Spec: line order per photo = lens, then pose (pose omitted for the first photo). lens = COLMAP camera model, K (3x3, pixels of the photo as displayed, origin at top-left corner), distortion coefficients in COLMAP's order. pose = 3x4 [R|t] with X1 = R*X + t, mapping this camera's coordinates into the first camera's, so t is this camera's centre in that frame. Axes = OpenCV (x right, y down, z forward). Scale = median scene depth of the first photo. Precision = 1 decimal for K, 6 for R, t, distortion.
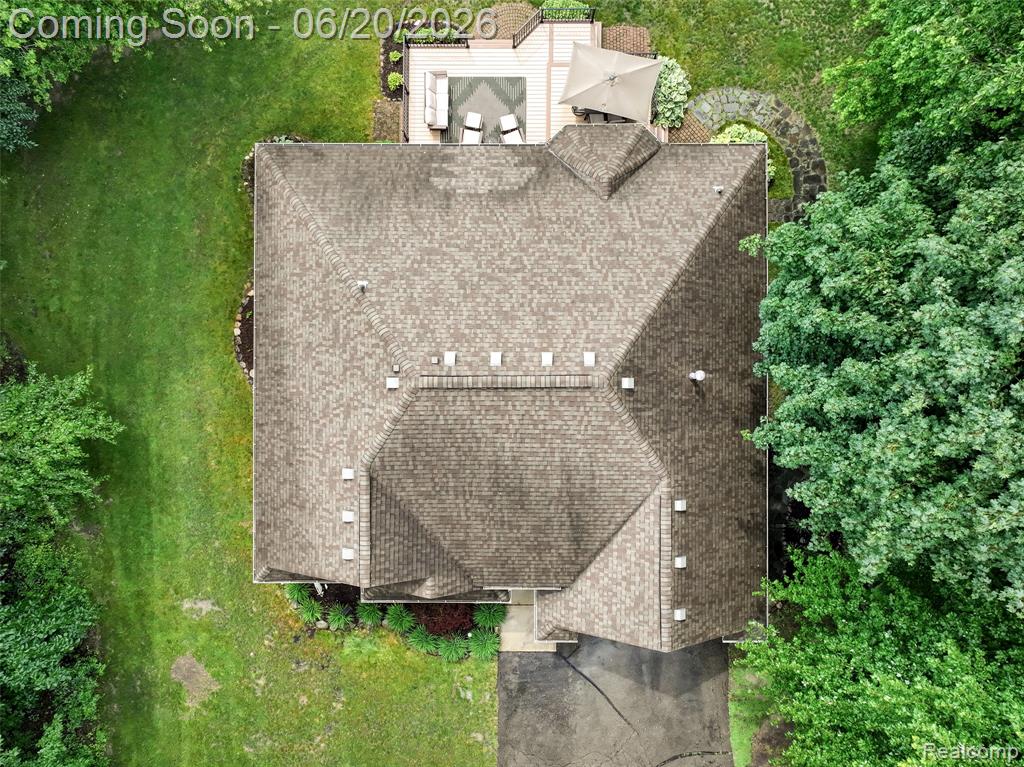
lens RADIAL K [[740.0, 0, 515.6], [0, 740.0, 382.4], [0, 0, 1]] dist [0.011436, 0.005024]
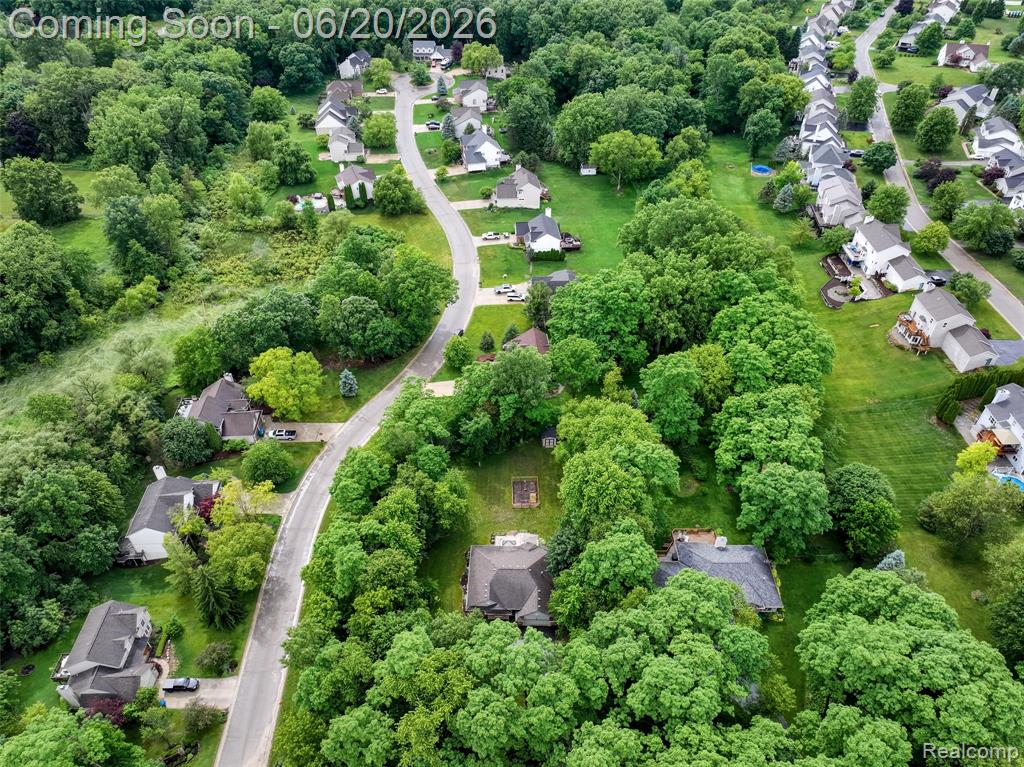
lens RADIAL K [[740.0, 0, 518.8], [0, 740.0, 384.3], [0, 0, 1]] dist [0.011436, 0.005024]
pose [[0.999735, 0.022966, -0.001234, 0.014741], [-0.016342, 0.671580, -0.740752, 3.313047], [-0.016183, 0.740576, 0.671777, -4.099959]]
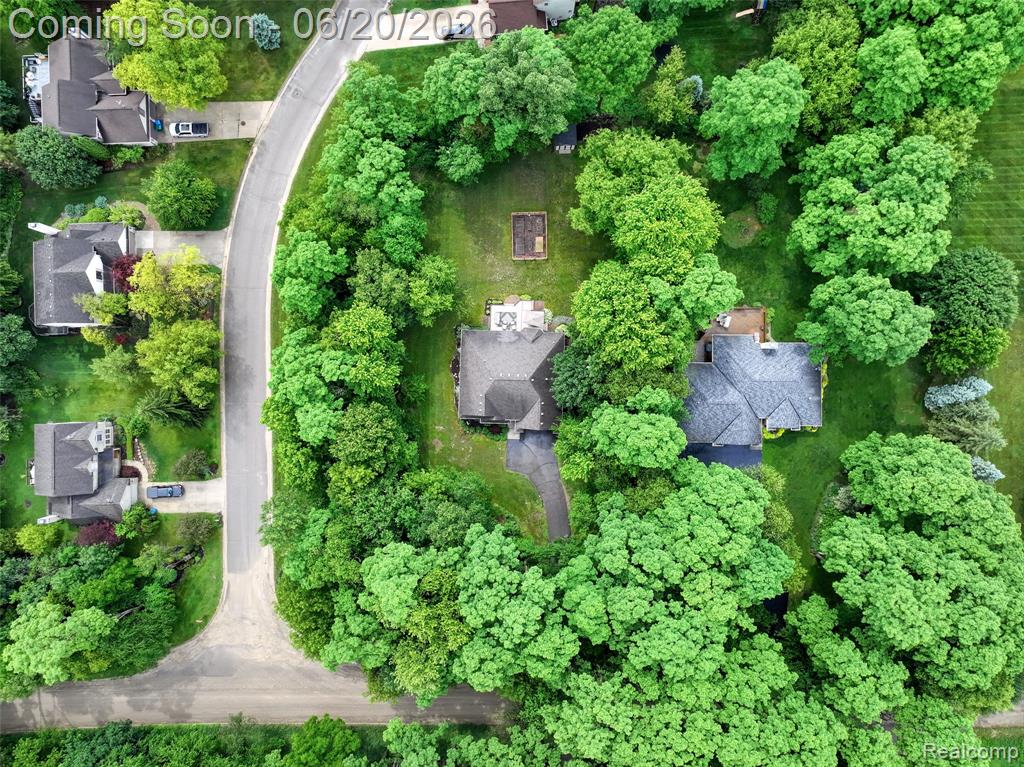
lens RADIAL K [[740.0, 0, 505.2], [0, 740.0, 383.9], [0, 0, 1]] dist [0.011436, 0.005024]
pose [[0.999567, 0.029329, 0.002317, -0.060855], [-0.029326, 0.999569, -0.001353, 0.038768], [-0.002356, 0.001285, 0.999996, -3.993552]]
